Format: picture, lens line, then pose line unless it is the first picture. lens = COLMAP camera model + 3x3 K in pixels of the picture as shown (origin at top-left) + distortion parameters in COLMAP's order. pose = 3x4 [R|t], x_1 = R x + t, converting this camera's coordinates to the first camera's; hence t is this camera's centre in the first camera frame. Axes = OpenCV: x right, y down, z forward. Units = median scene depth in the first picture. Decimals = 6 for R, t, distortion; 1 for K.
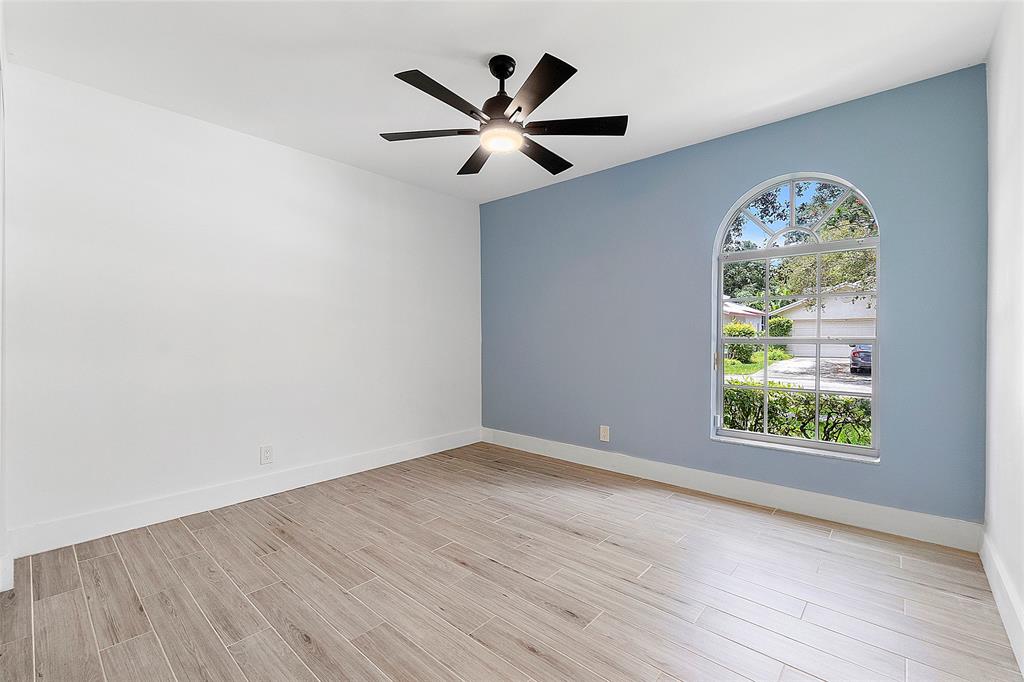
lens RADIAL K [[443.2, 0, 518.0], [0, 443.2, 341.1], [0, 0, 1]] dist [-0.003507, -0.000680]
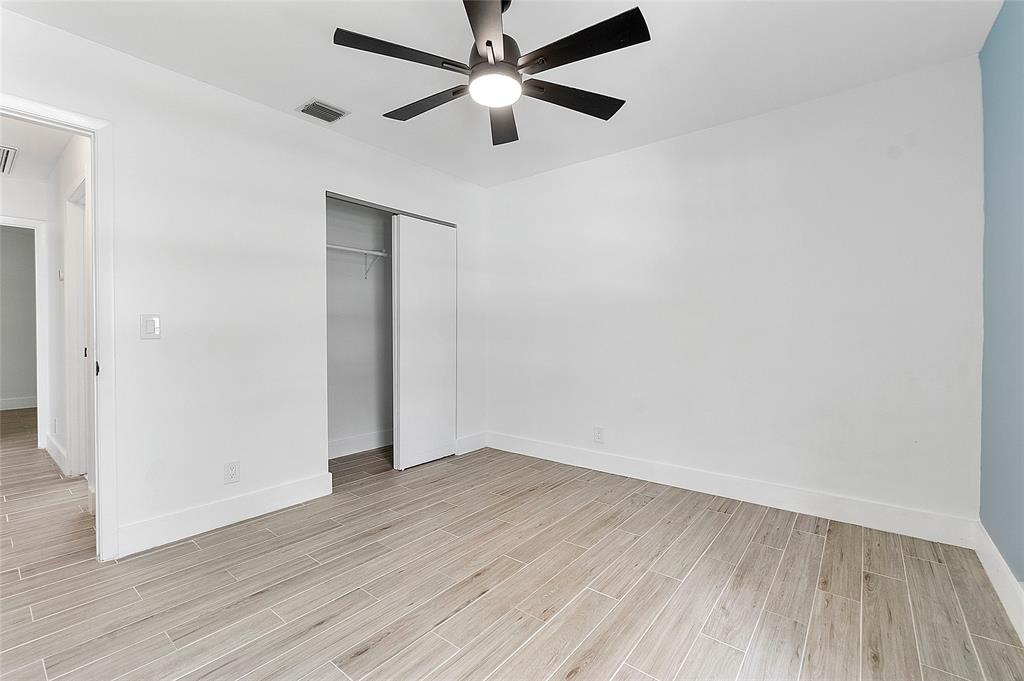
lens RADIAL K [[443.2, 0, 510.7], [0, 443.2, 335.5], [0, 0, 1]] dist [-0.003507, -0.000680]
pose [[0.034055, 0.009995, -0.999370, 0.646829], [-0.004954, 0.999939, 0.009832, -0.015816], [0.999408, 0.004616, 0.034102, 0.814812]]
